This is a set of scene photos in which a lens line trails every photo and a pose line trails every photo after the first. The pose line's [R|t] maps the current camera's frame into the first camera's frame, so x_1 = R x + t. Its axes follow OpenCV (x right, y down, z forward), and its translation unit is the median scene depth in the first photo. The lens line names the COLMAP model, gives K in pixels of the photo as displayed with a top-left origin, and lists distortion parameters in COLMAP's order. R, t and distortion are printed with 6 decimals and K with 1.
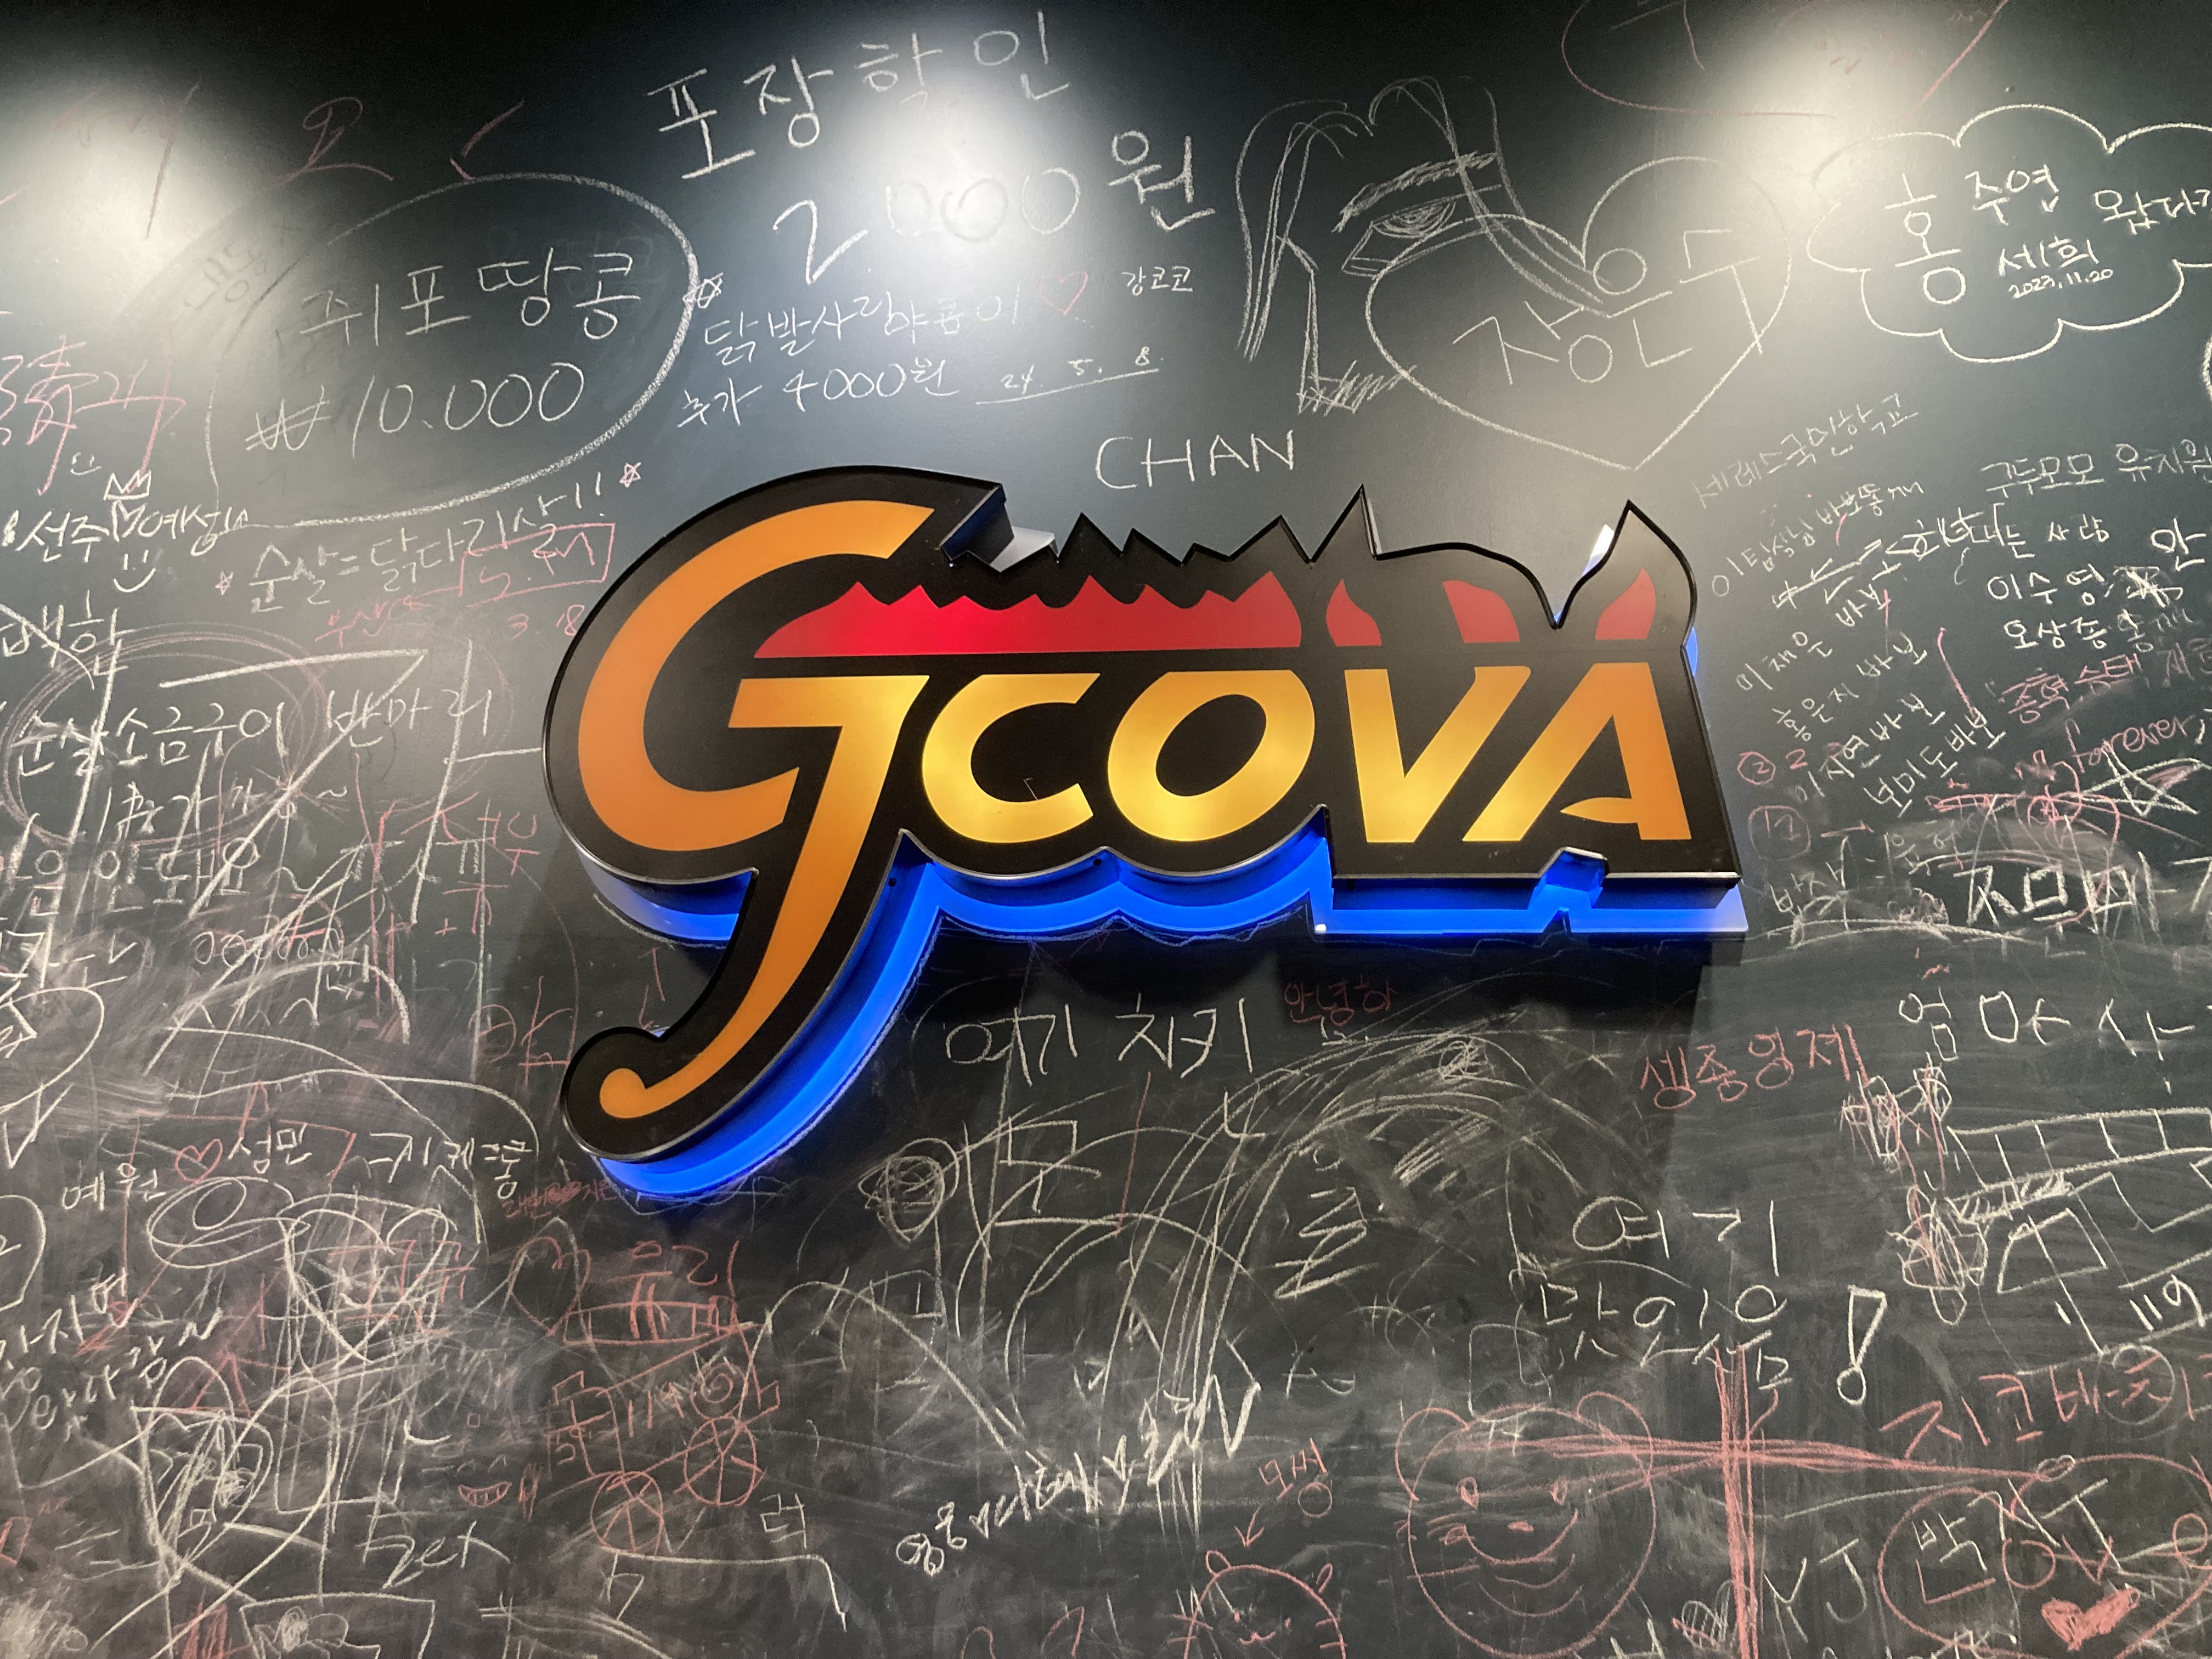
lens RADIAL K [[1813.6, 0, 1103.4], [0, 1813.6, 826.9], [0, 0, 1]] dist [0.038277, -0.044245]
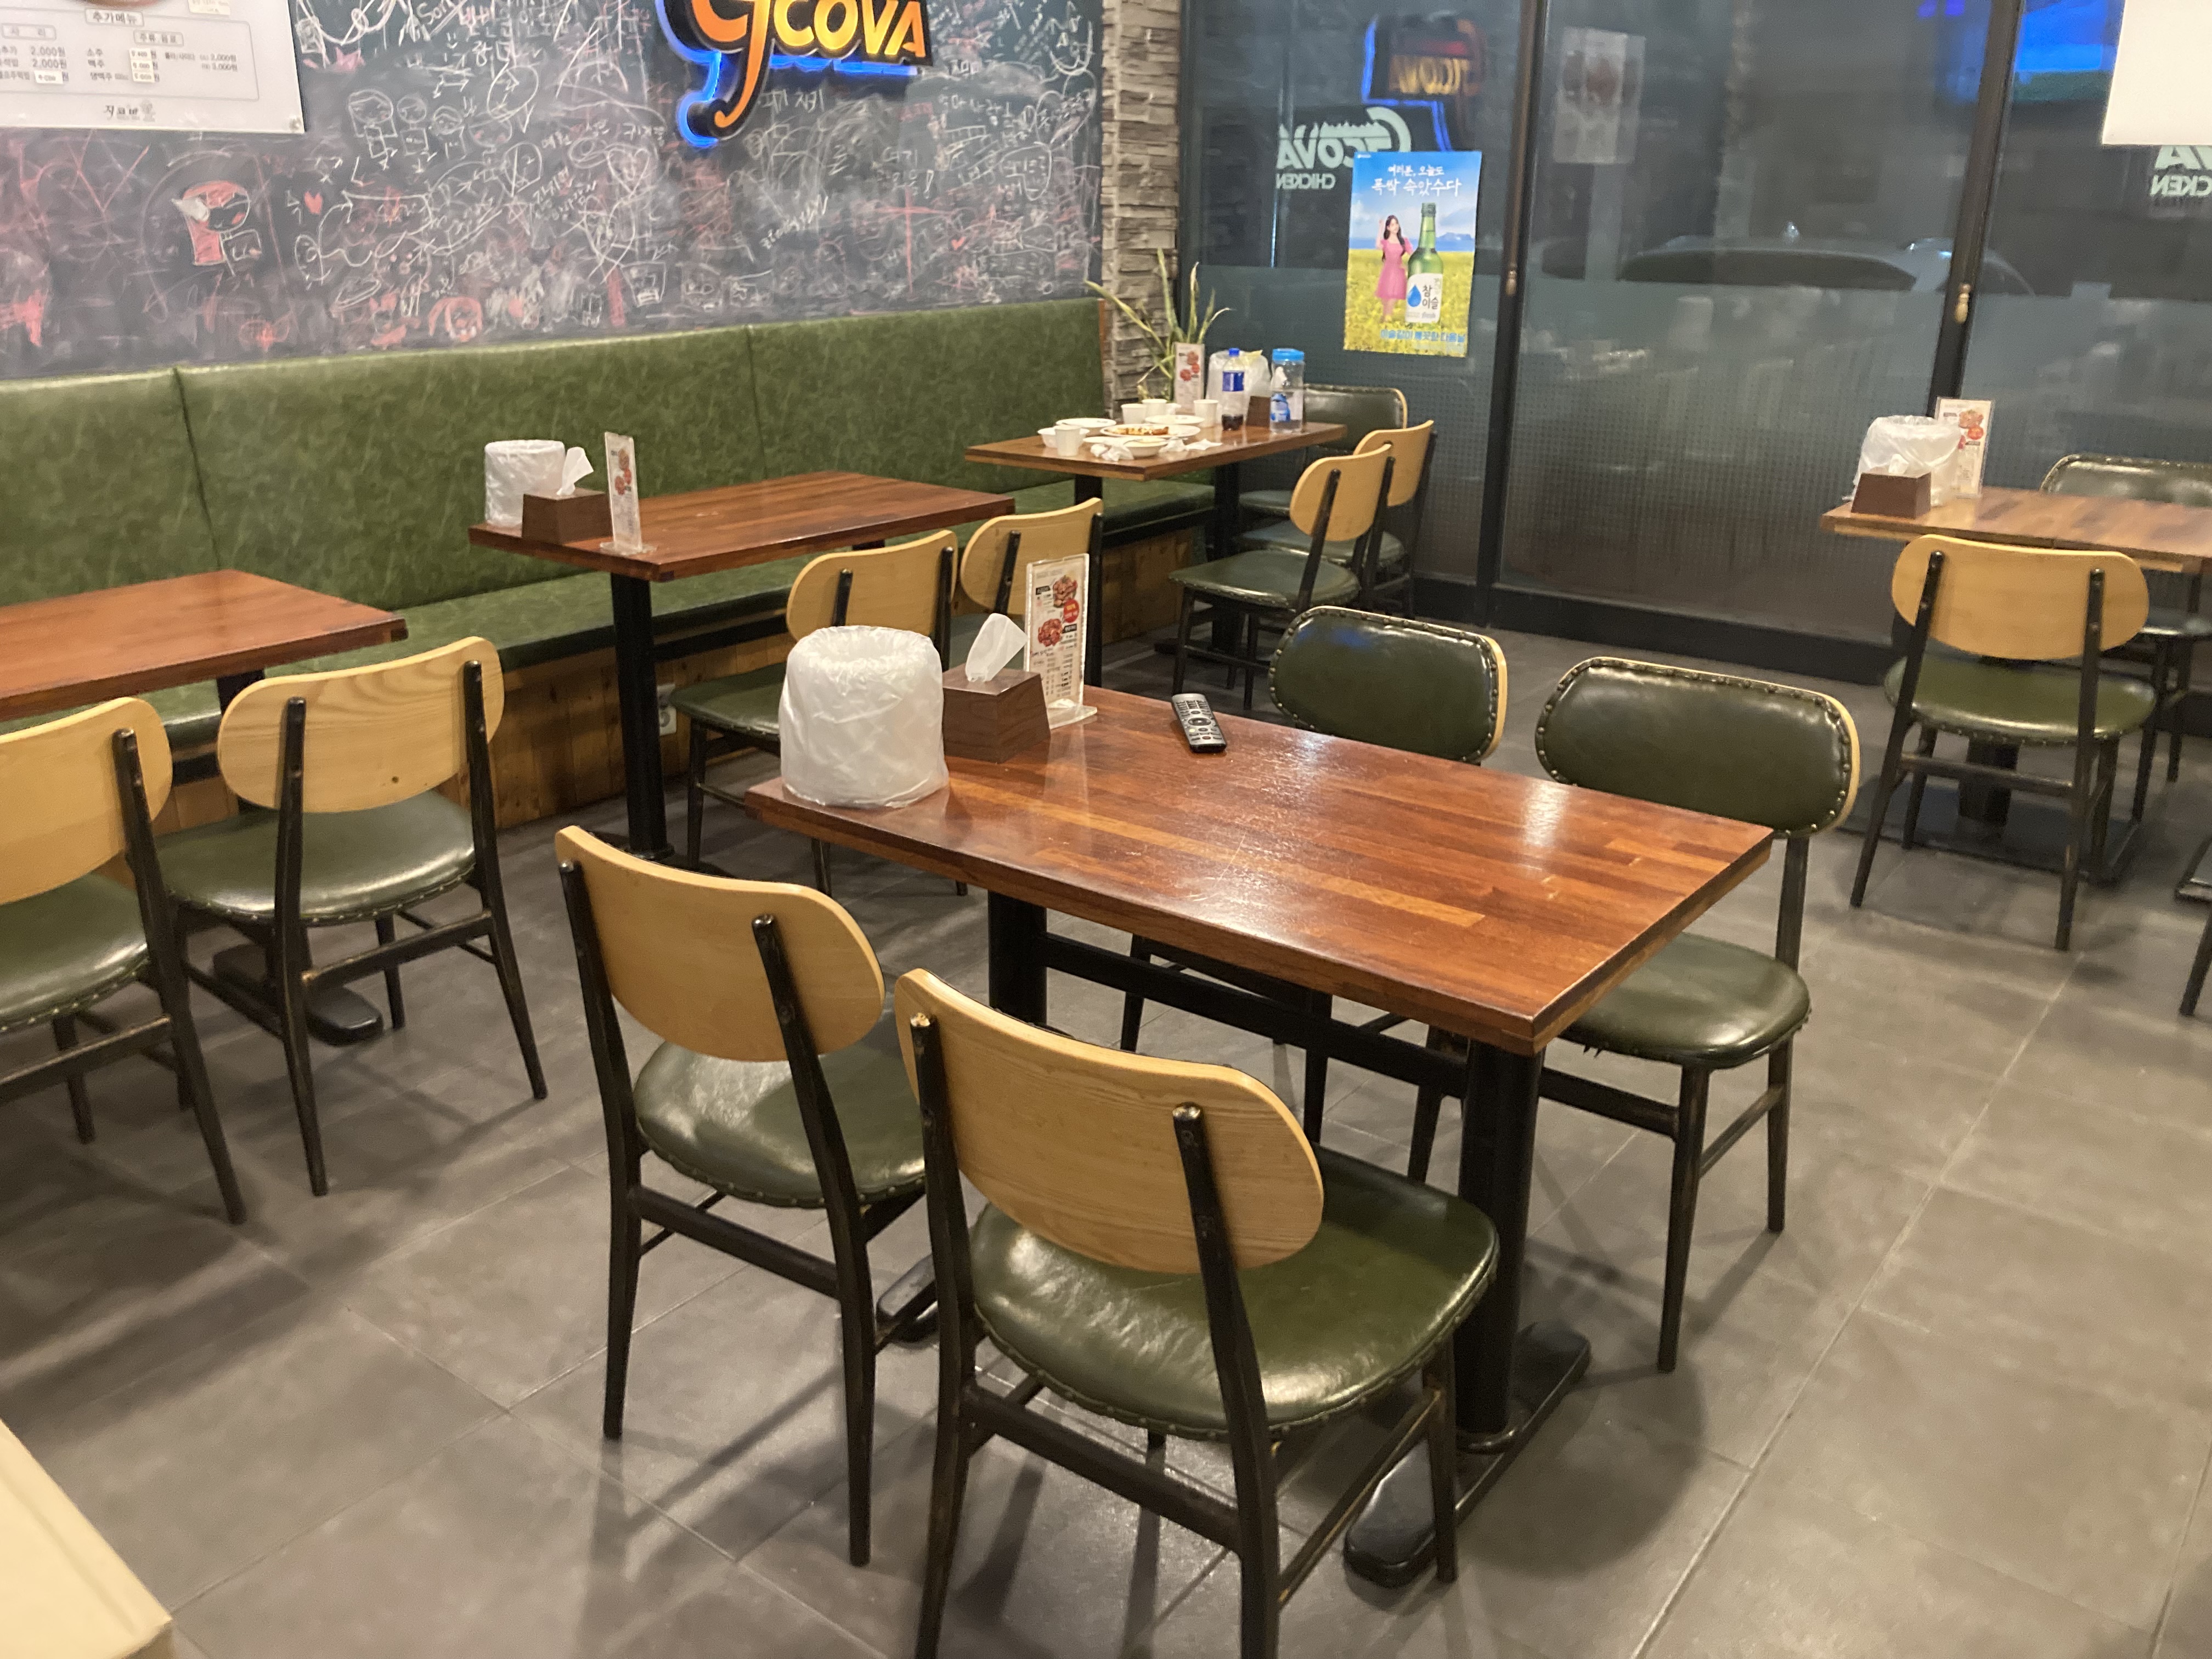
lens RADIAL K [[1813.6, 0, 1107.3], [0, 1813.6, 829.2], [0, 0, 1]] dist [0.038277, -0.044245]
pose [[0.526232, -0.308139, 0.792547, -3.028922], [-0.286779, 0.813120, 0.506551, -0.726797], [-0.800524, -0.493849, 0.339522, -1.450382]]
